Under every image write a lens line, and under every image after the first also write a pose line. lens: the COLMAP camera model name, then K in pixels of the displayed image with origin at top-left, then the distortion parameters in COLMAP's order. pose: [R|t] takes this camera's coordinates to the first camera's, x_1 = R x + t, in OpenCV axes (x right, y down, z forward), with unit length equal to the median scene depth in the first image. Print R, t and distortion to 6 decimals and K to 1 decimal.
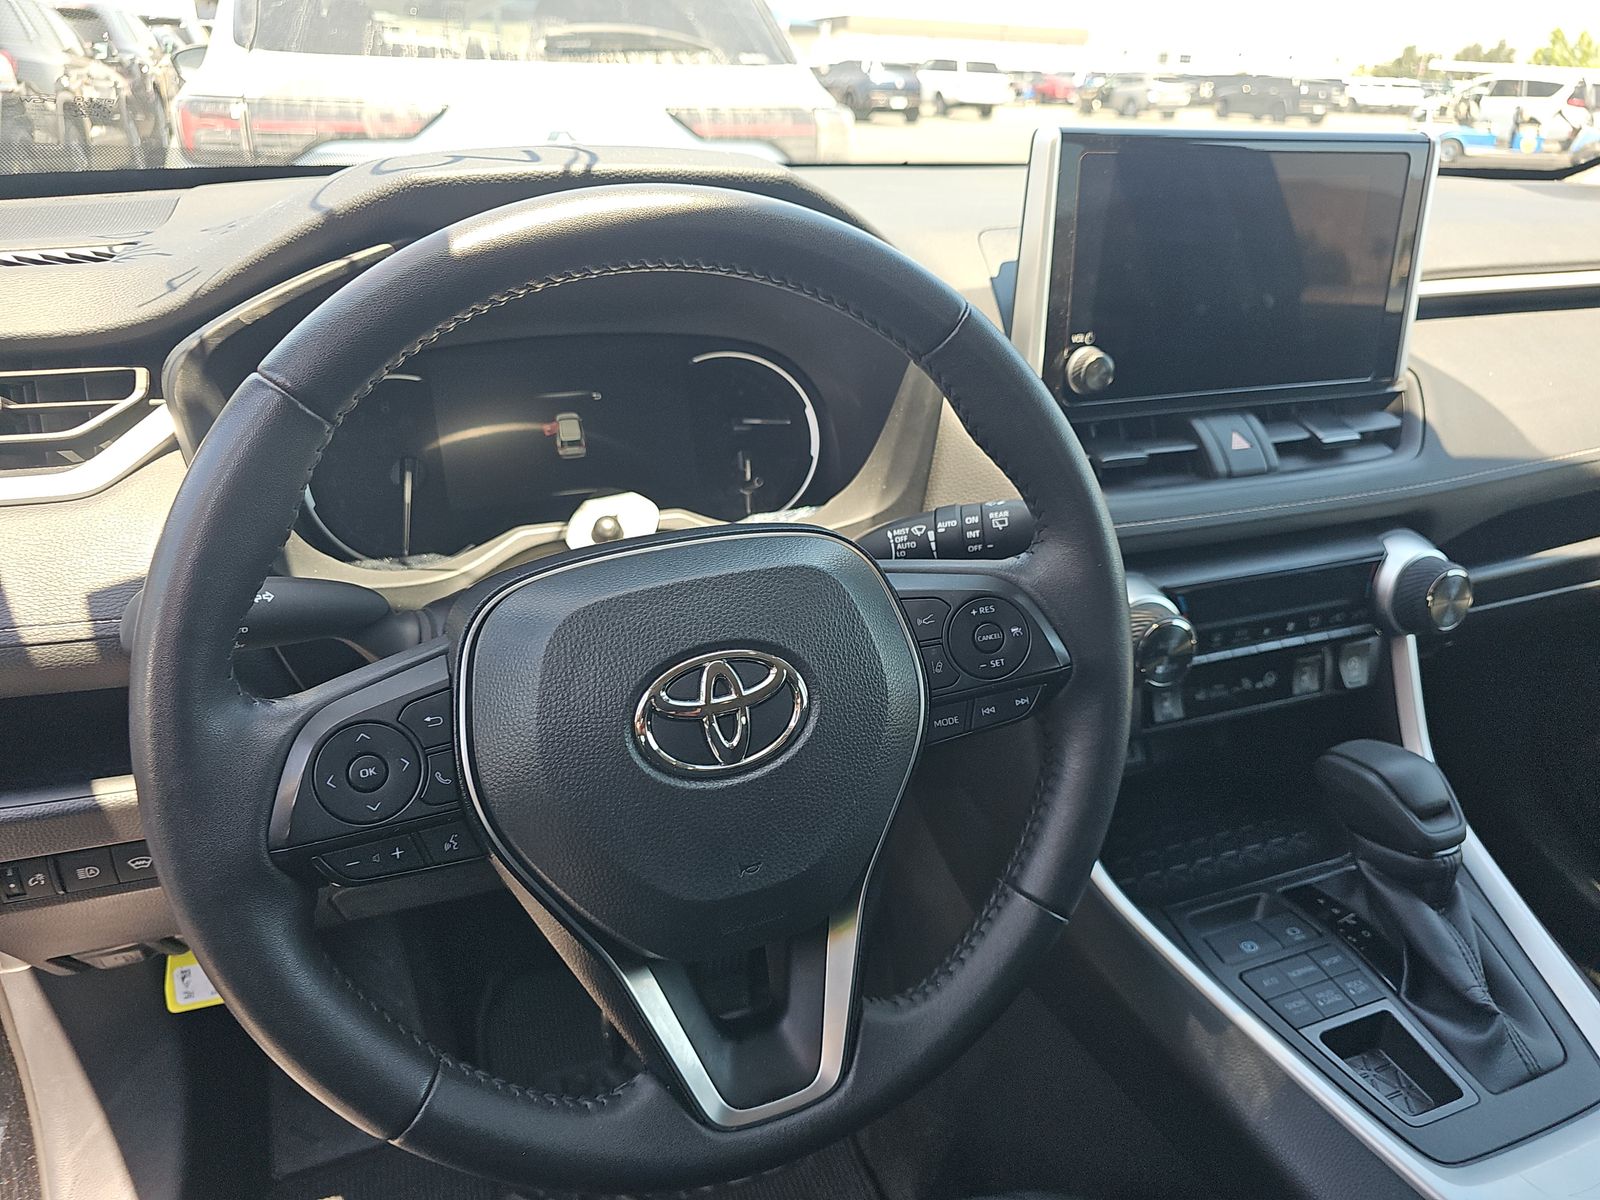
lens RADIAL K [[1074.5, 0, 795.4], [0, 1074.5, 594.2], [0, 0, 1]] dist [0.022034, -0.020595]
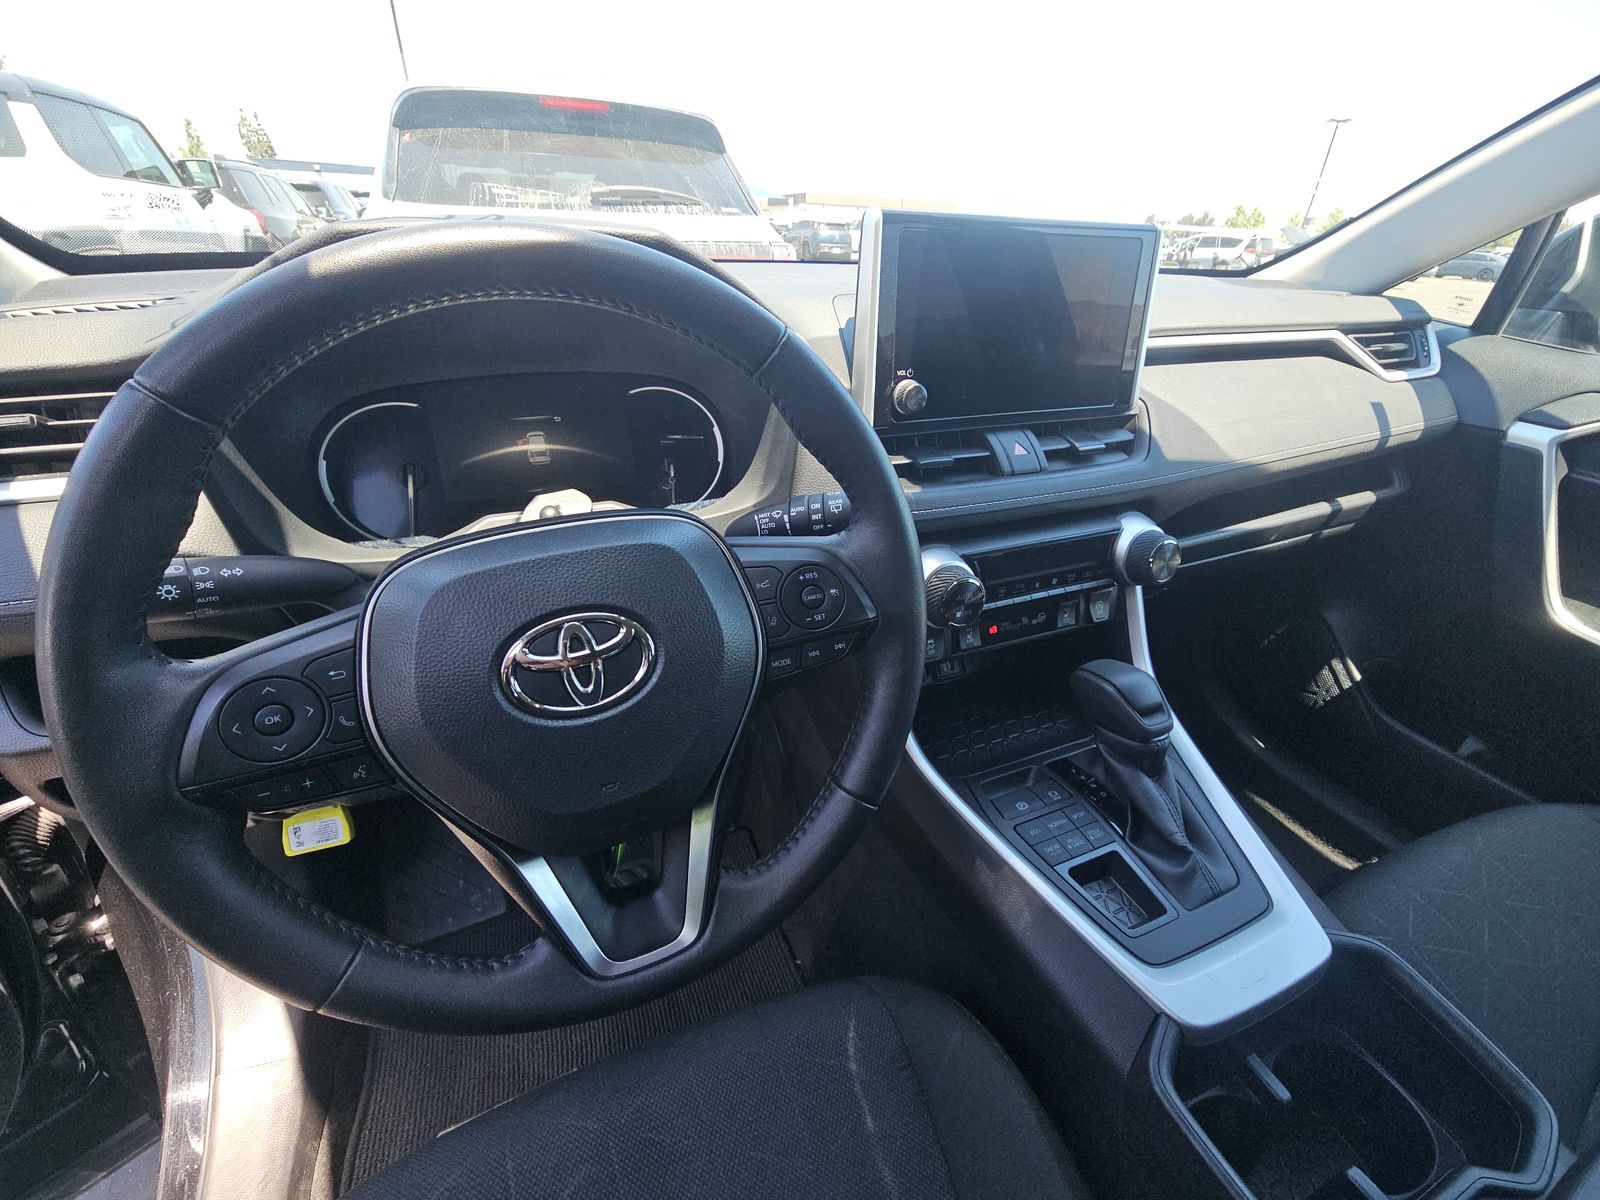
lens RADIAL K [[643.1, 0, 800.1], [0, 643.1, 587.8], [0, 0, 1]] dist [0.001306, 0.000258]
pose [[0.999641, -0.011068, 0.024391, 0.114140], [0.009832, 0.998691, 0.050199, -0.007698], [-0.024914, -0.049941, 0.998441, 0.179494]]
